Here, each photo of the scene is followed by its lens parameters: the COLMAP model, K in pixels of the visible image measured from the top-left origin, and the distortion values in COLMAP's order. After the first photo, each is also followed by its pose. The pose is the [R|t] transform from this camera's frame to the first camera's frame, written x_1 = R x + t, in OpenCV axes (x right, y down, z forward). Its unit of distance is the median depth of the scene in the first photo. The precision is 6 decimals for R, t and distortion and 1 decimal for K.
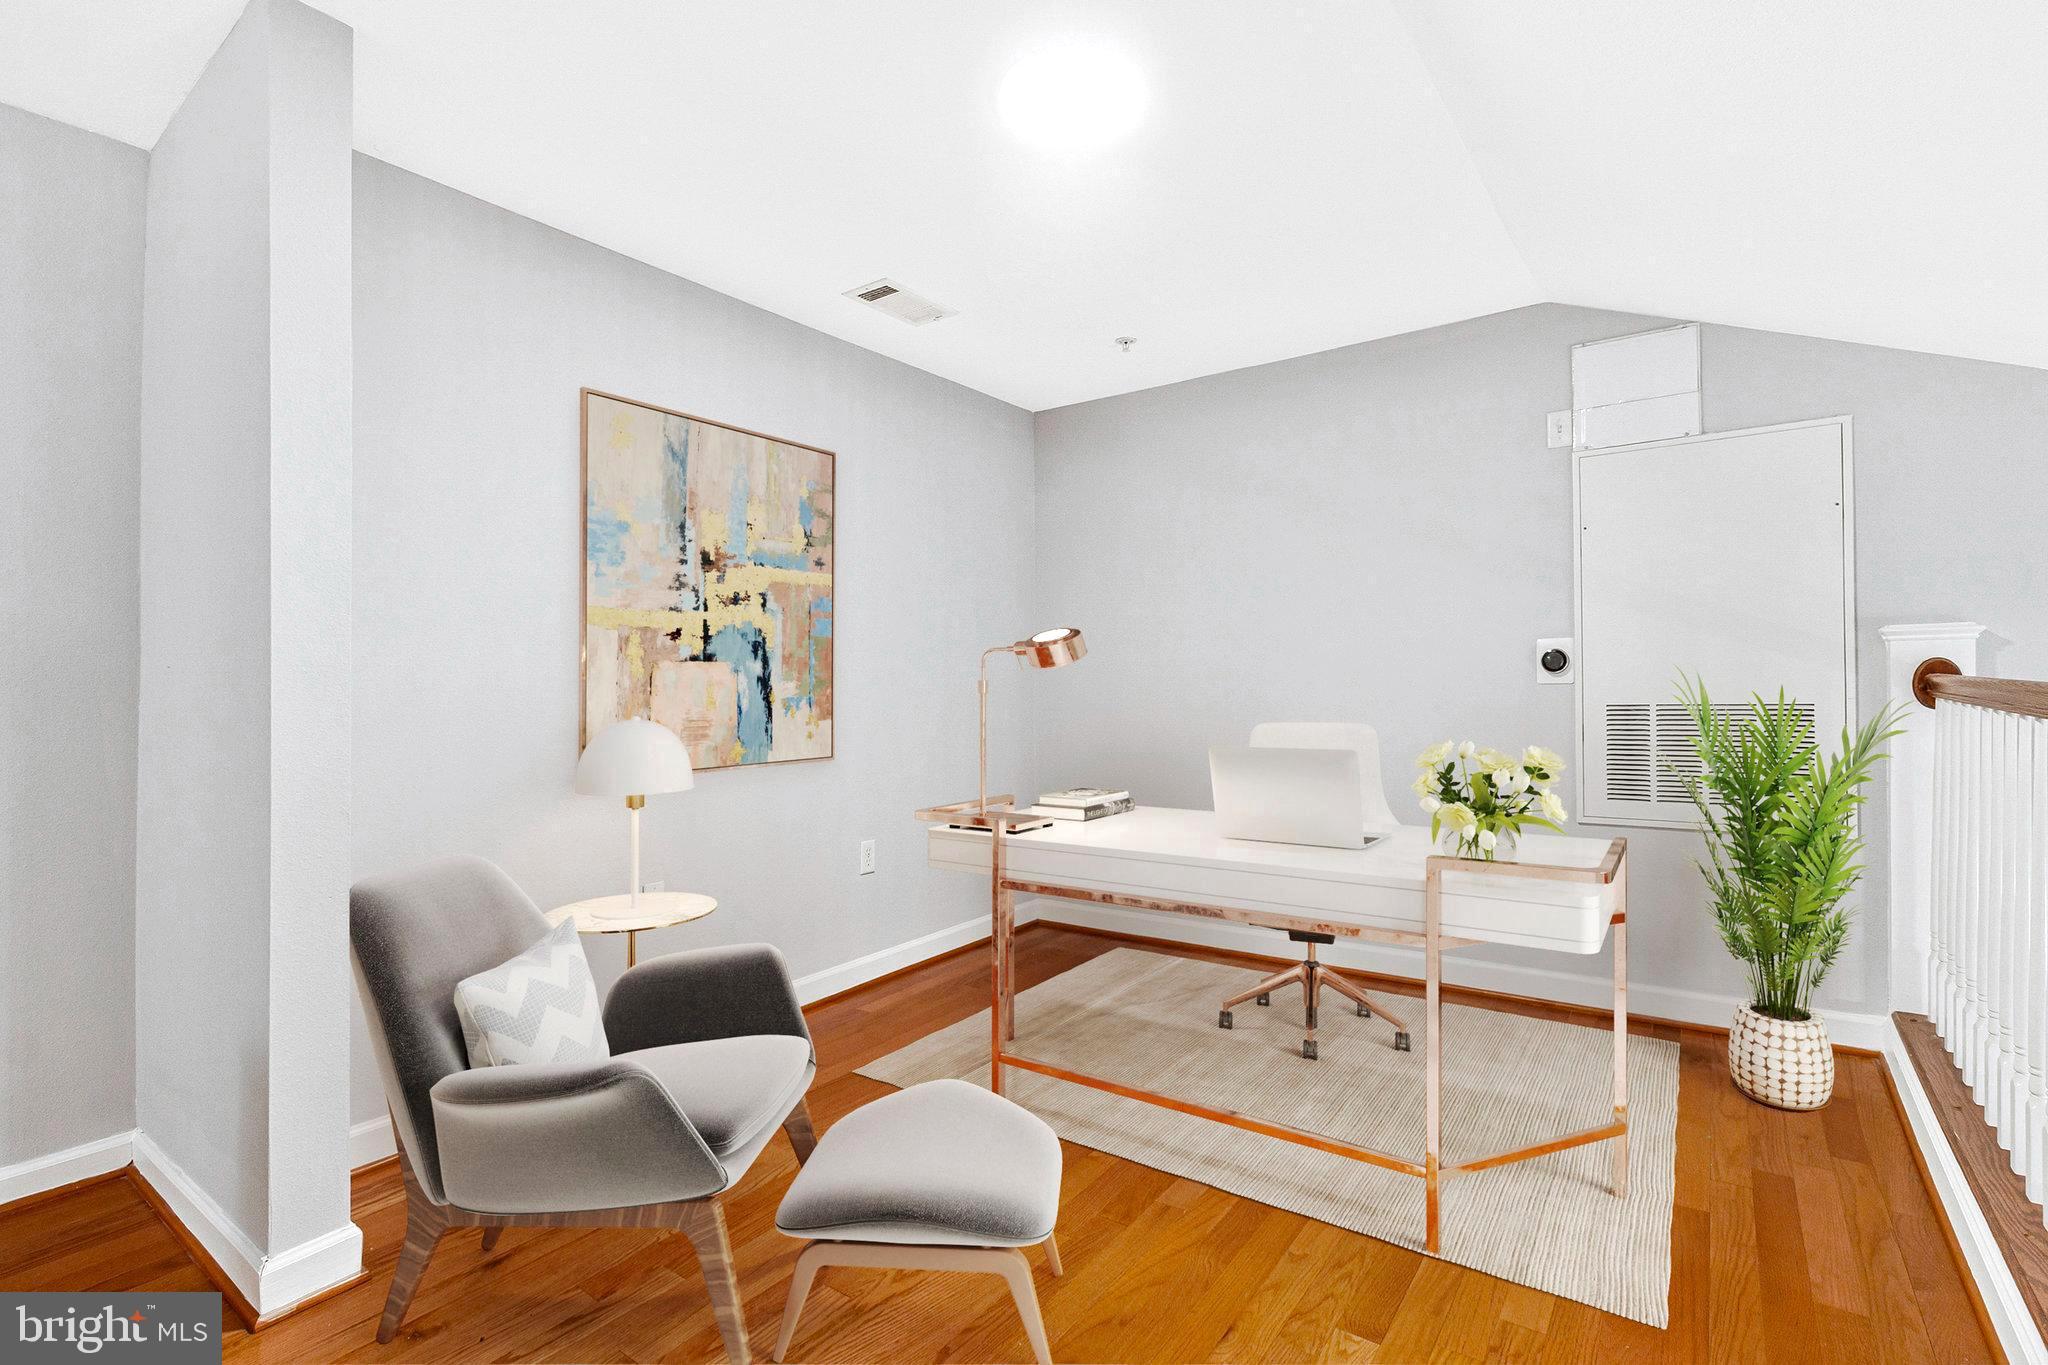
lens RADIAL K [[961.0, 0, 1018.7], [0, 961.0, 672.5], [0, 0, 1]] dist [0.009216, 0.001533]
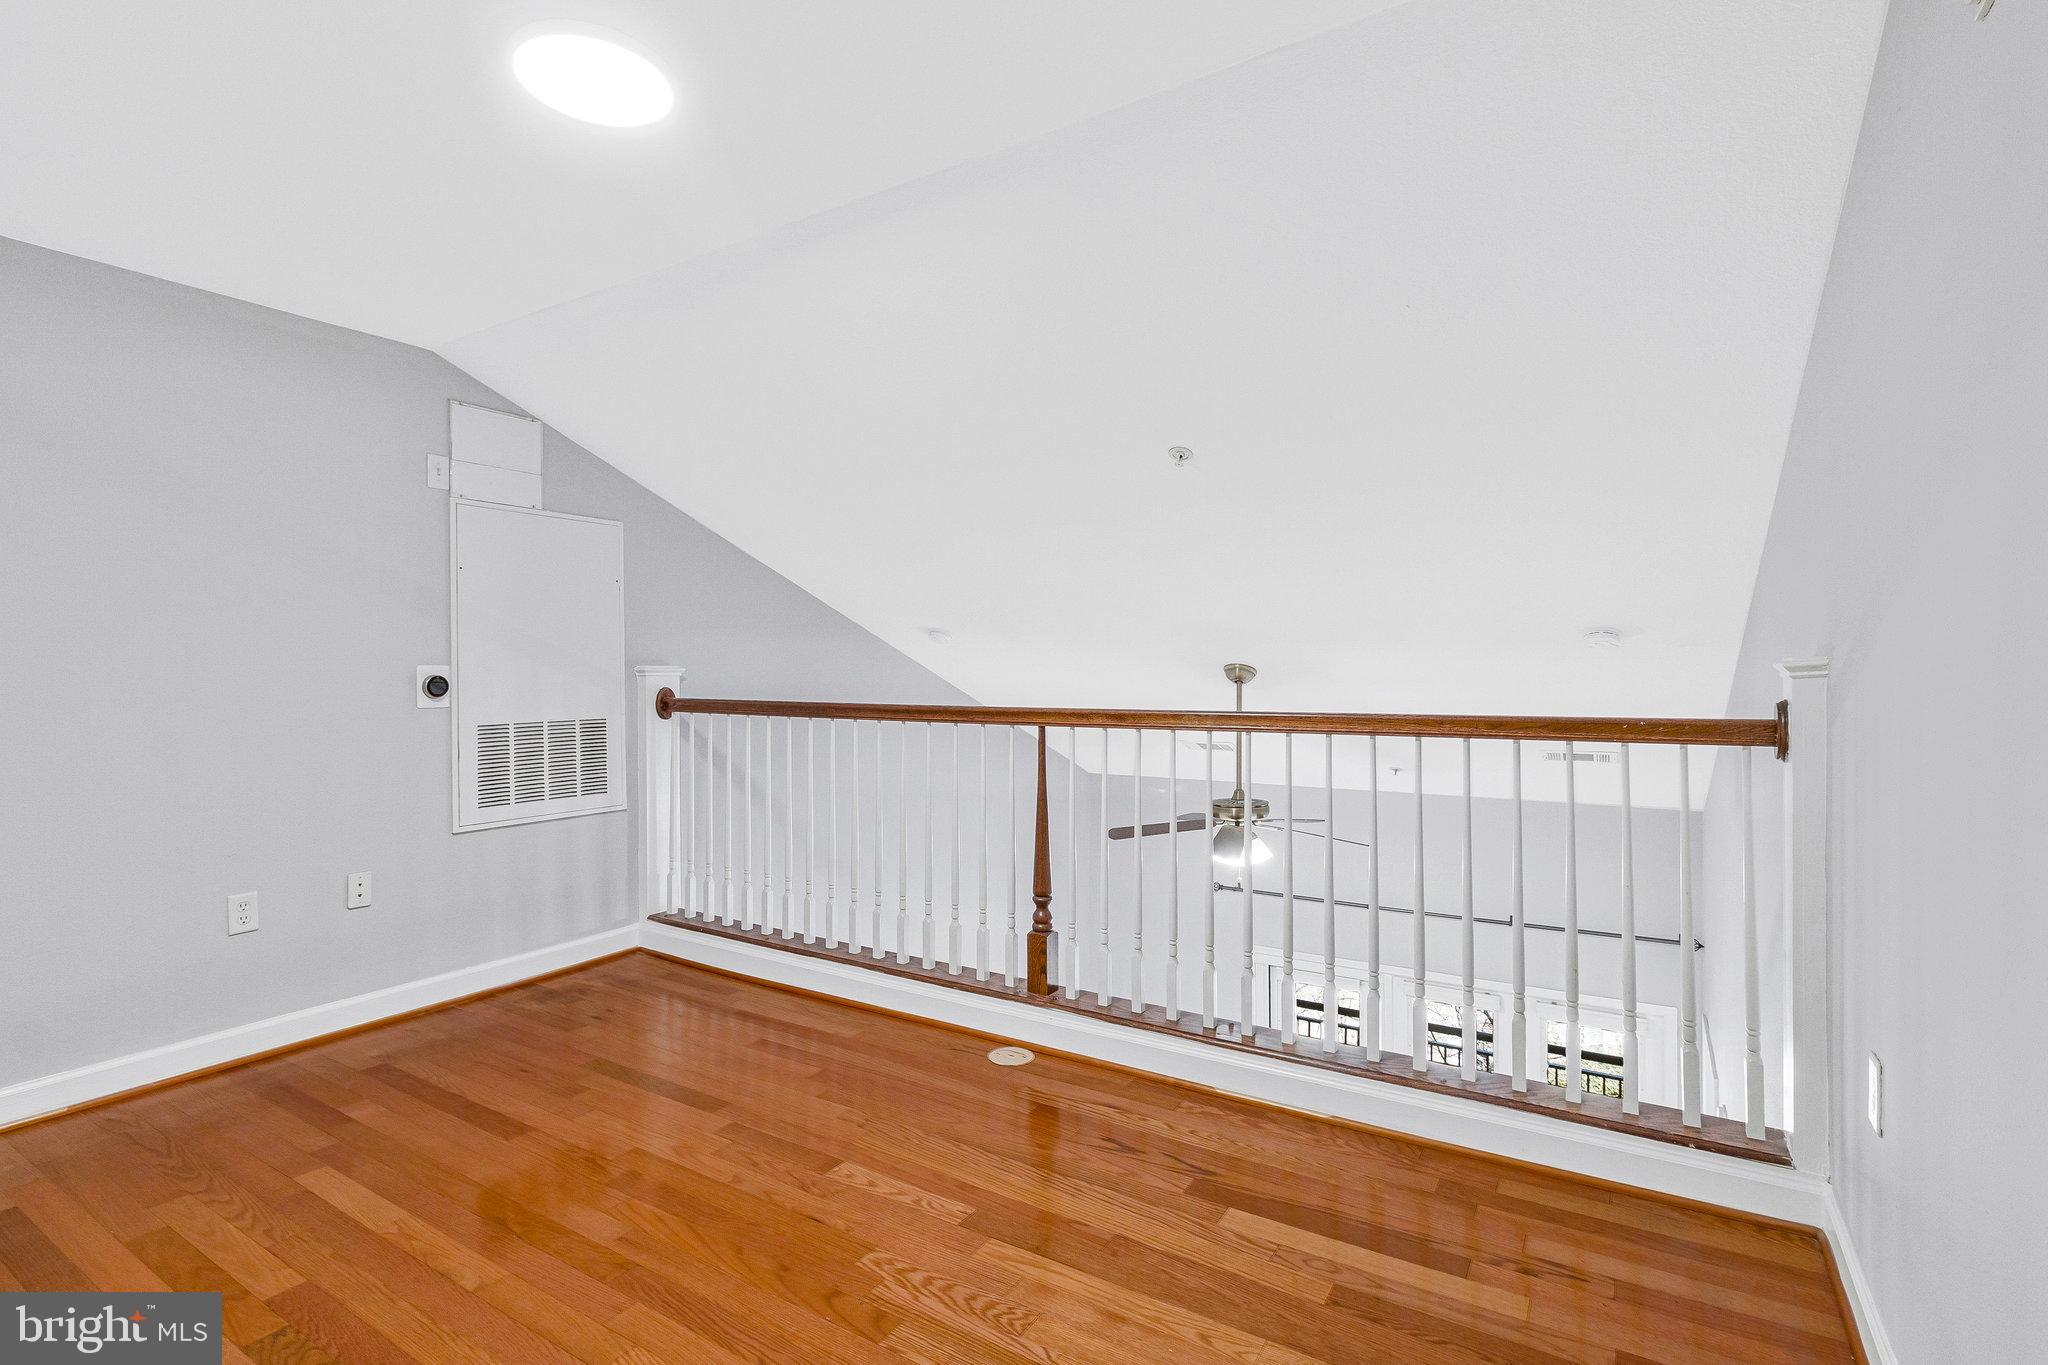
lens RADIAL K [[961.0, 0, 1027.9], [0, 961.0, 683.9], [0, 0, 1]] dist [0.009216, 0.001533]
pose [[-0.061715, 0.003115, 0.998089, -0.586285], [-0.000733, 0.999995, -0.003166, -0.013187], [-0.998094, -0.000927, -0.061712, 0.429727]]
